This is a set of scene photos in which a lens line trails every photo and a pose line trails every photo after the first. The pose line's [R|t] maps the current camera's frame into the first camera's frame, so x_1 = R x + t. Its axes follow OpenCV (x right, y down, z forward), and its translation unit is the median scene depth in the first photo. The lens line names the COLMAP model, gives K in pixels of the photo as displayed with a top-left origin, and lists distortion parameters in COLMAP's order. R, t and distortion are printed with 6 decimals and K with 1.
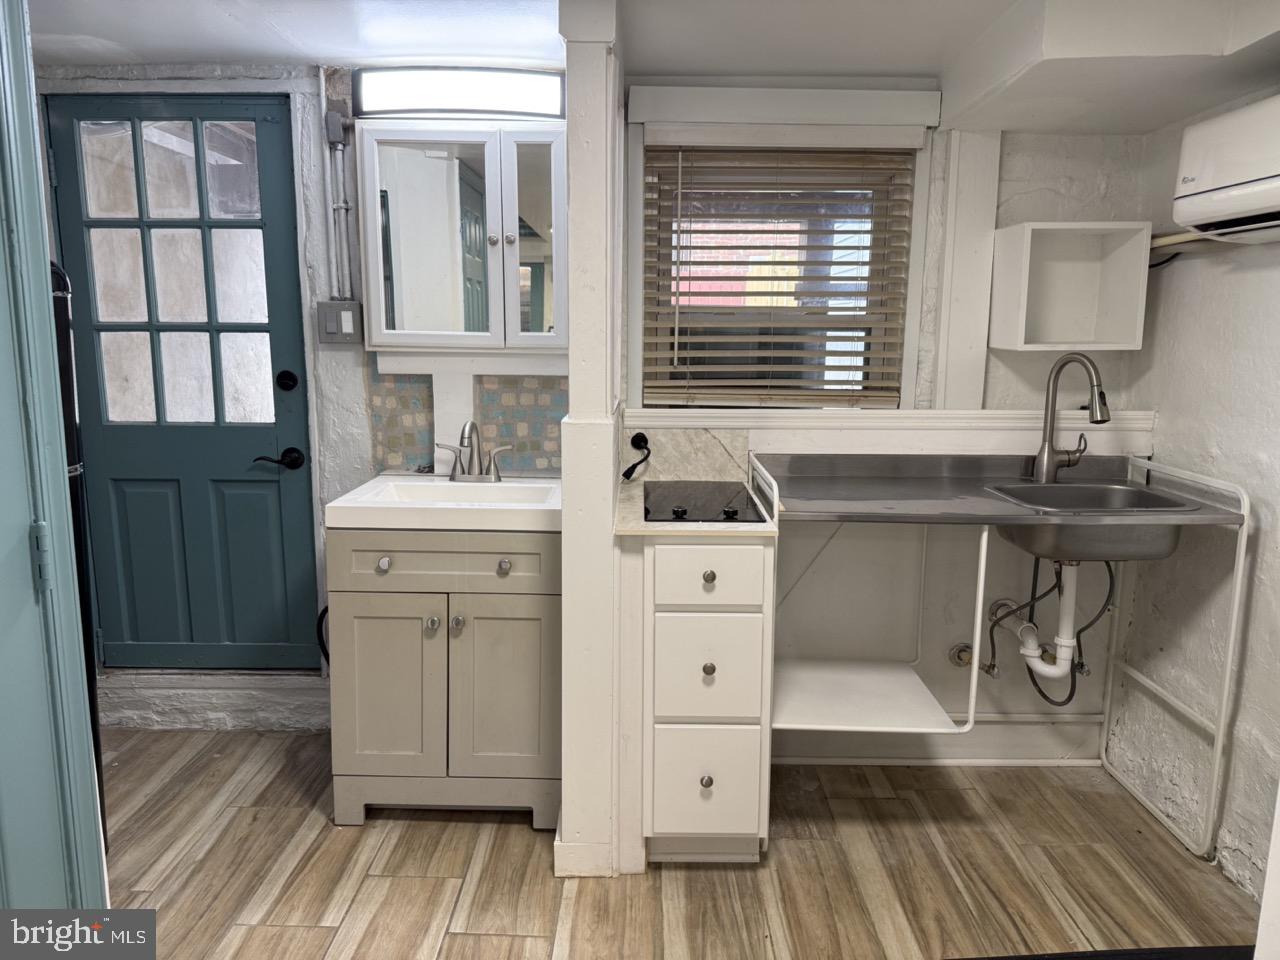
lens RADIAL K [[893.9, 0, 652.4], [0, 893.9, 481.4], [0, 0, 1]] dist [0.049471, -0.070716]
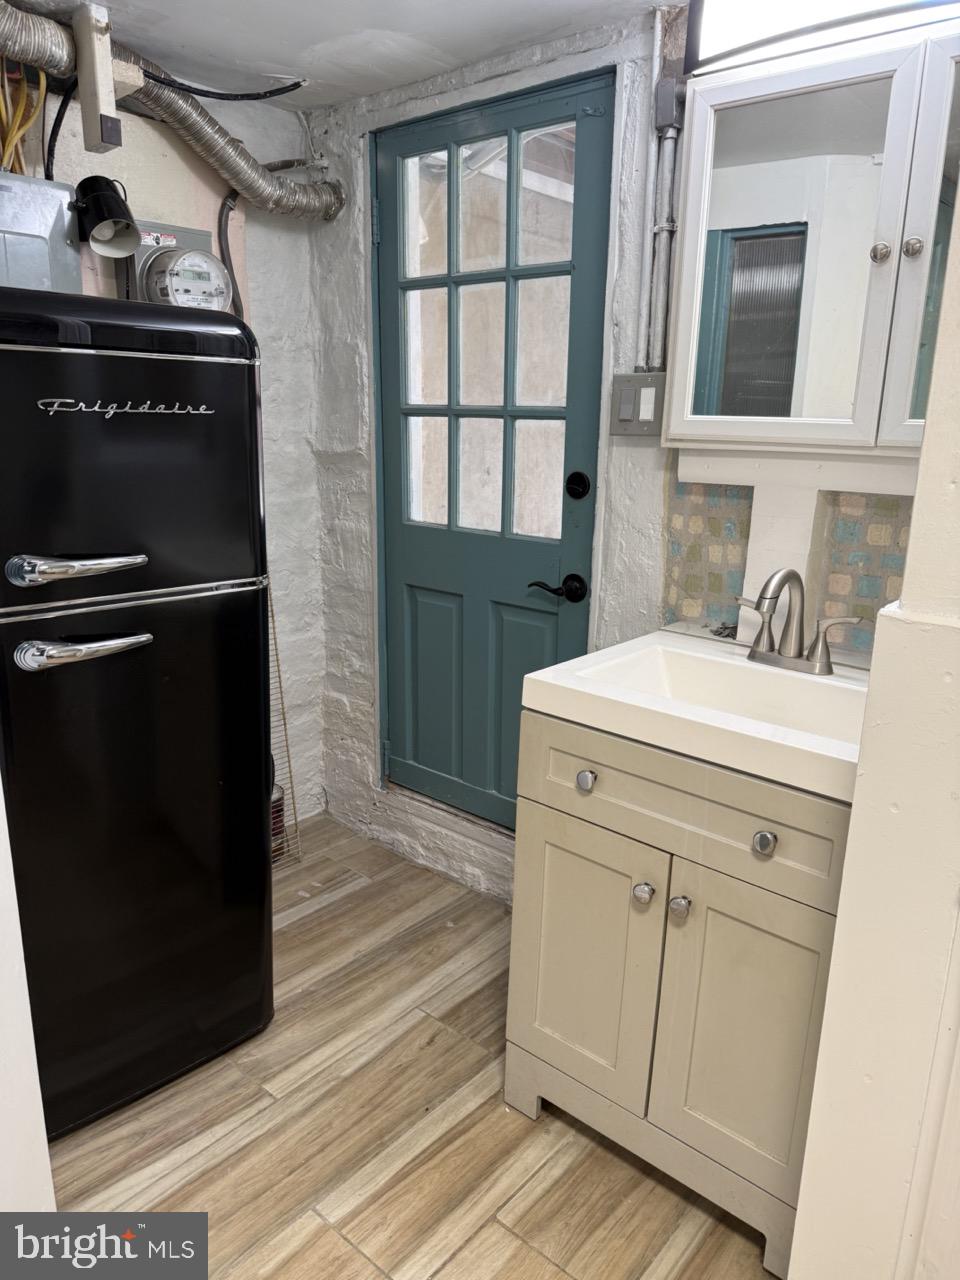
lens RADIAL K [[893.9, 0, 483.8], [0, 893.9, 646.0], [0, 0, 1]] dist [0.049471, -0.070716]
pose [[0.756587, 0.171904, -0.630892, 0.030527], [-0.123125, 0.985019, 0.120740, -0.062187], [0.642196, -0.013672, 0.766418, 0.391518]]
